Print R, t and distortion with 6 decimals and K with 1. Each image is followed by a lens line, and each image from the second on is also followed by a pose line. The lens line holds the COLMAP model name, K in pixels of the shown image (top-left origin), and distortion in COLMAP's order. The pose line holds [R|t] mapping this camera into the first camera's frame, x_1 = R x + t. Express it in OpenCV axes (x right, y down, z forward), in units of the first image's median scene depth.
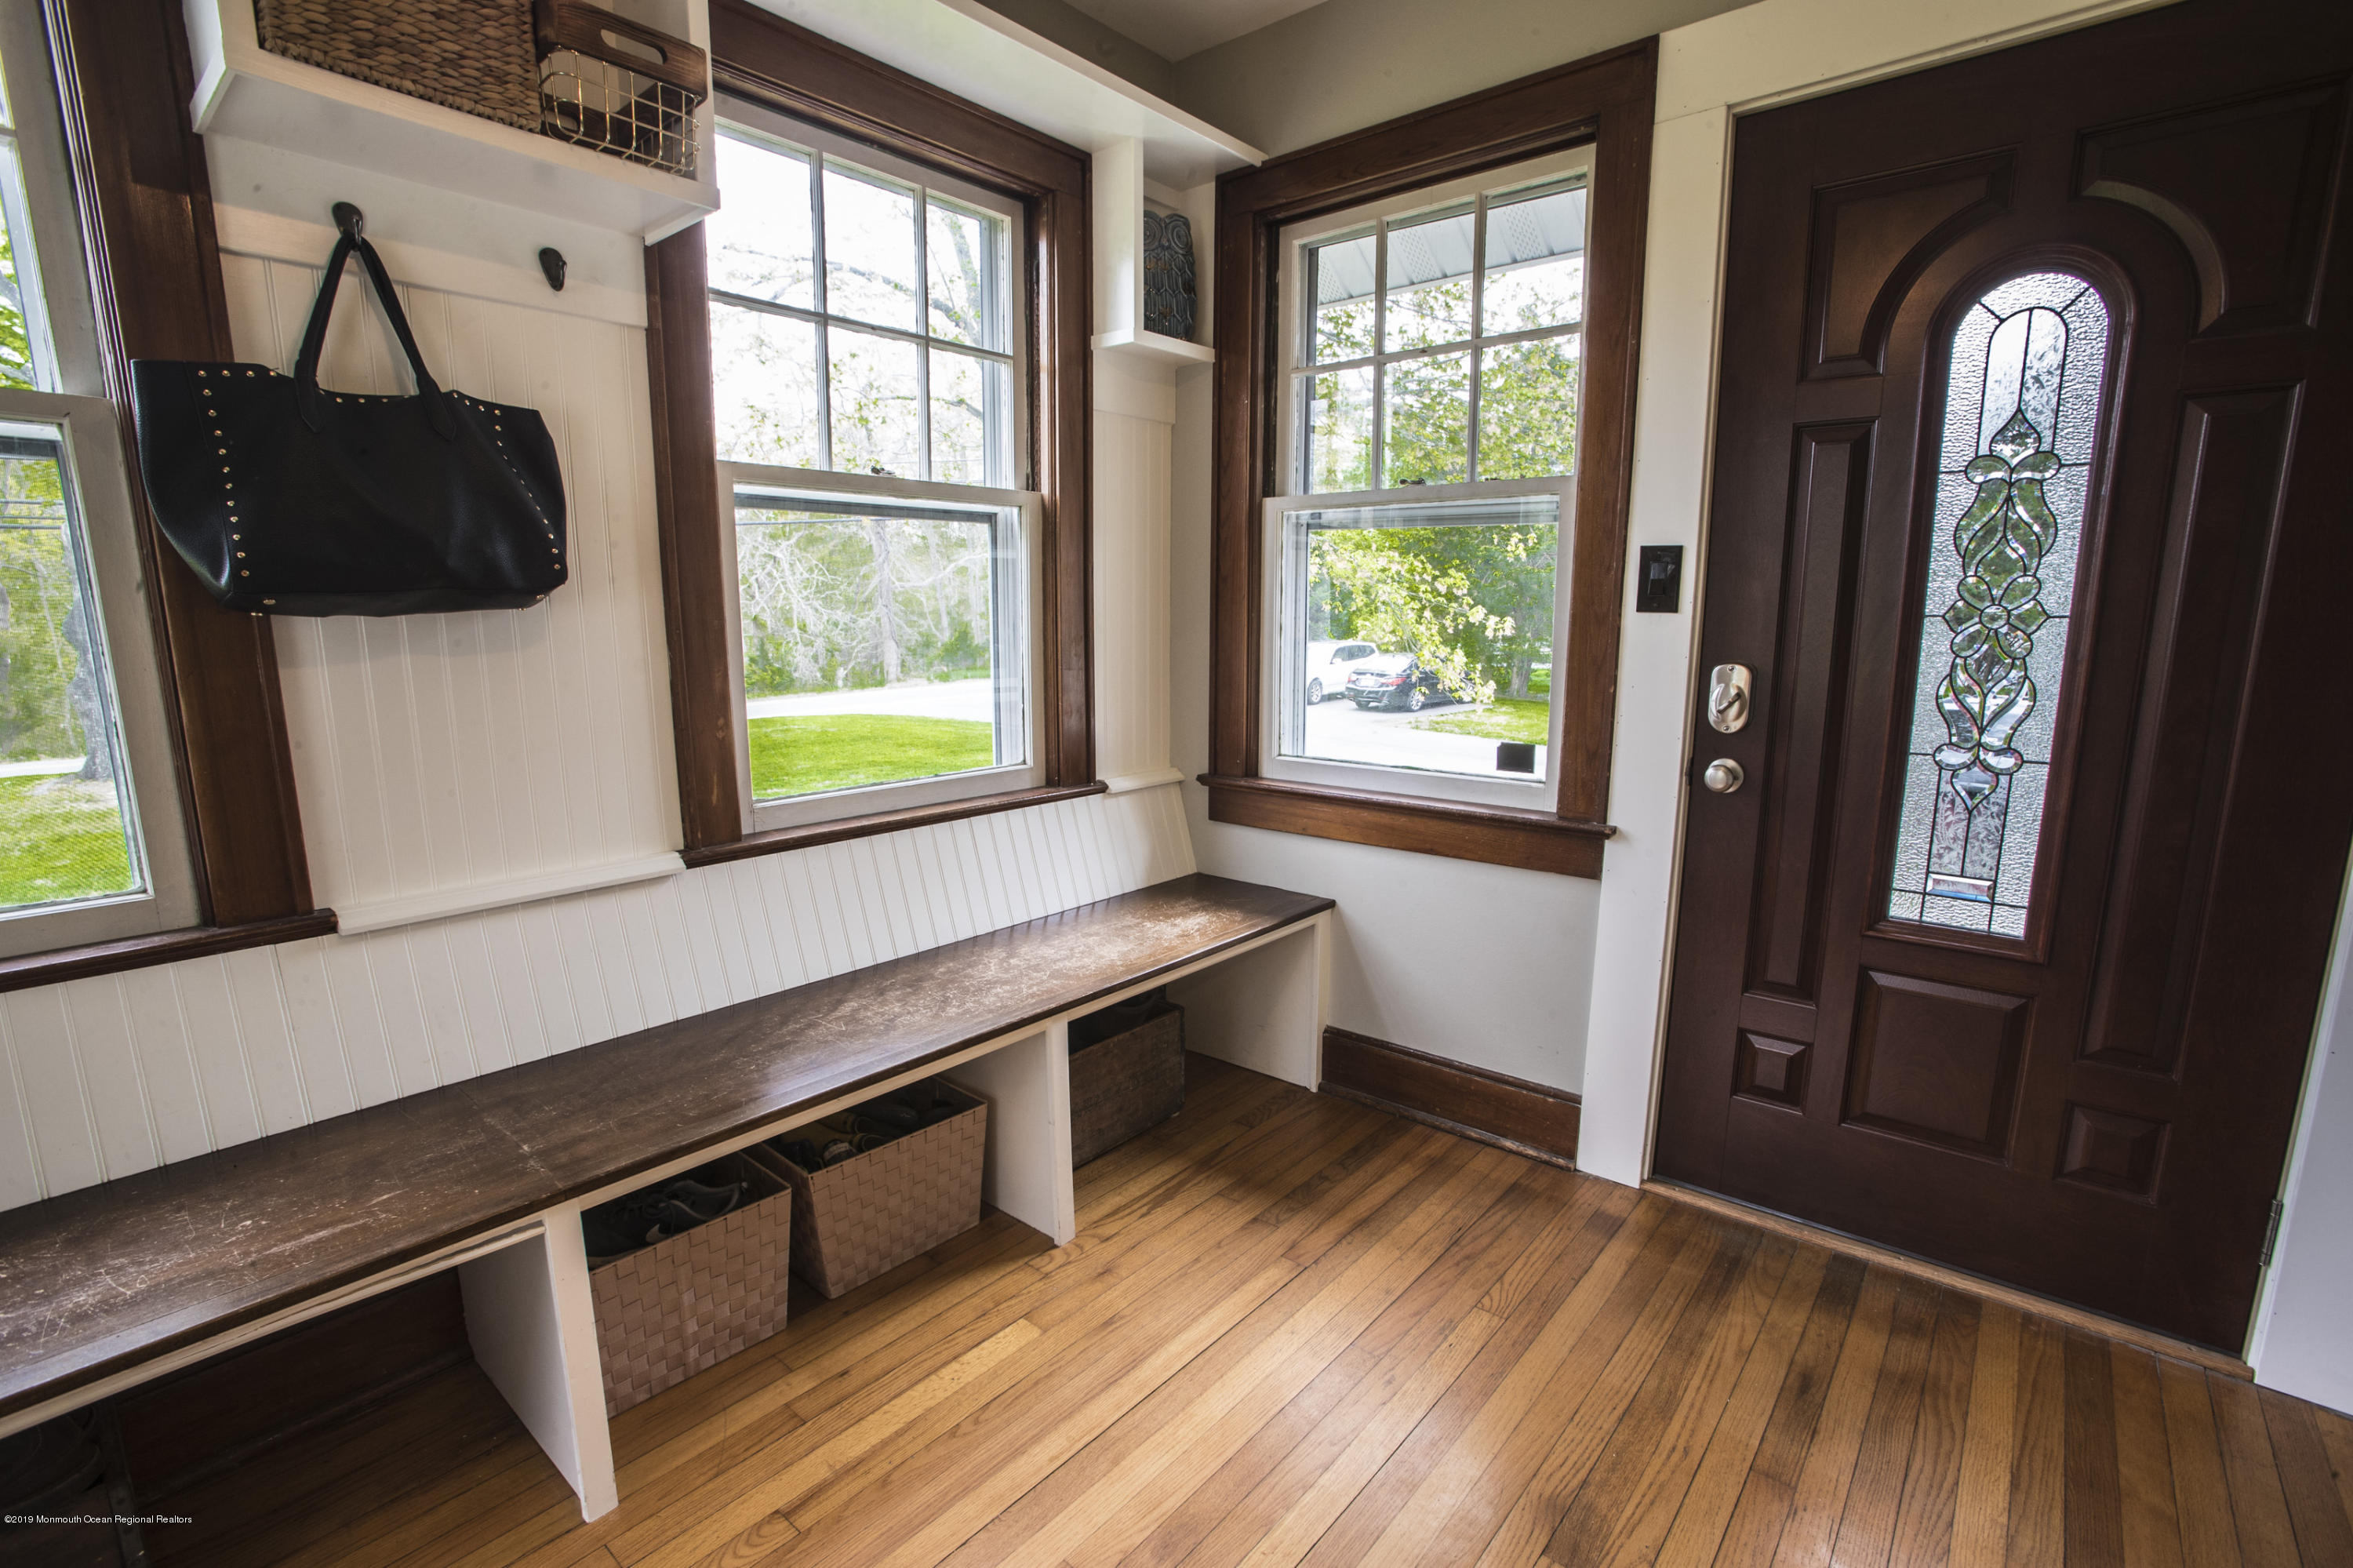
lens RADIAL K [[1093.0, 0, 1182.0], [0, 1093.0, 807.0], [0, 0, 1]] dist [-0.042902, 0.011826]
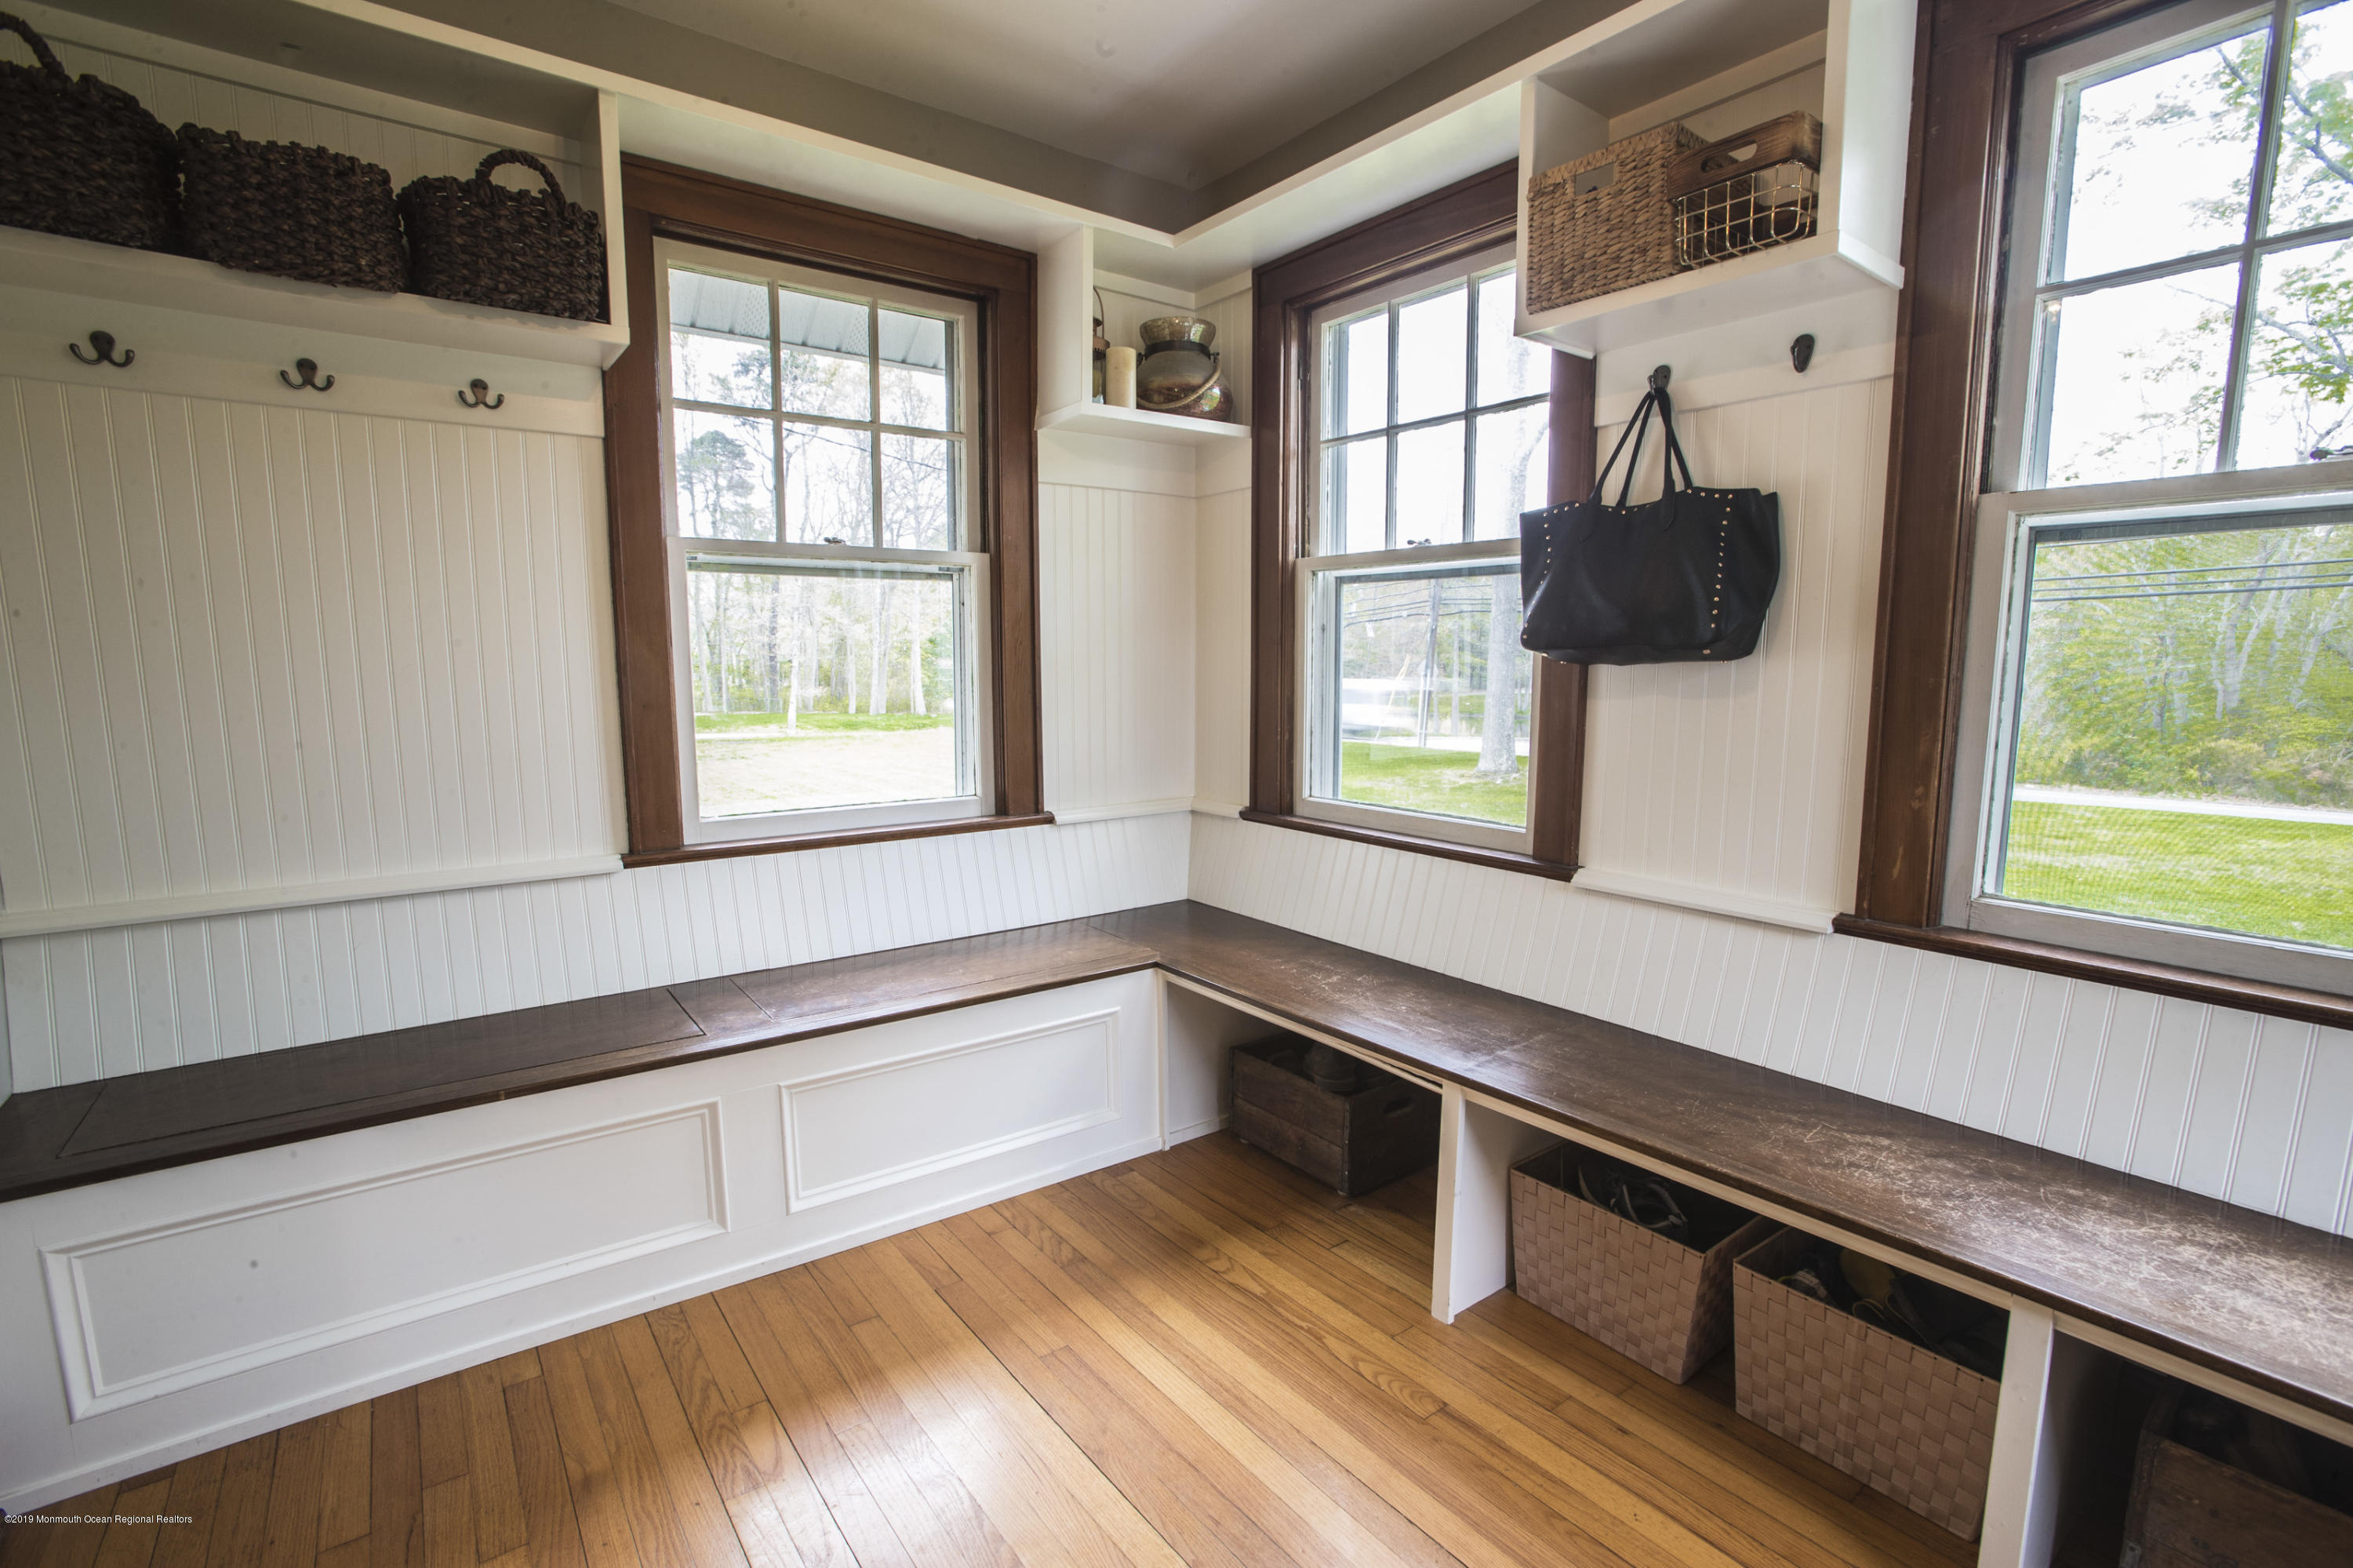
lens RADIAL K [[1093.0, 0, 1196.0], [0, 1093.0, 802.2], [0, 0, 1]] dist [-0.042902, 0.011826]
pose [[-0.218142, 0.127217, -0.967590, 0.602174], [-0.176785, 0.969913, 0.167378, -0.119443], [0.959771, 0.207567, -0.189089, 0.639095]]
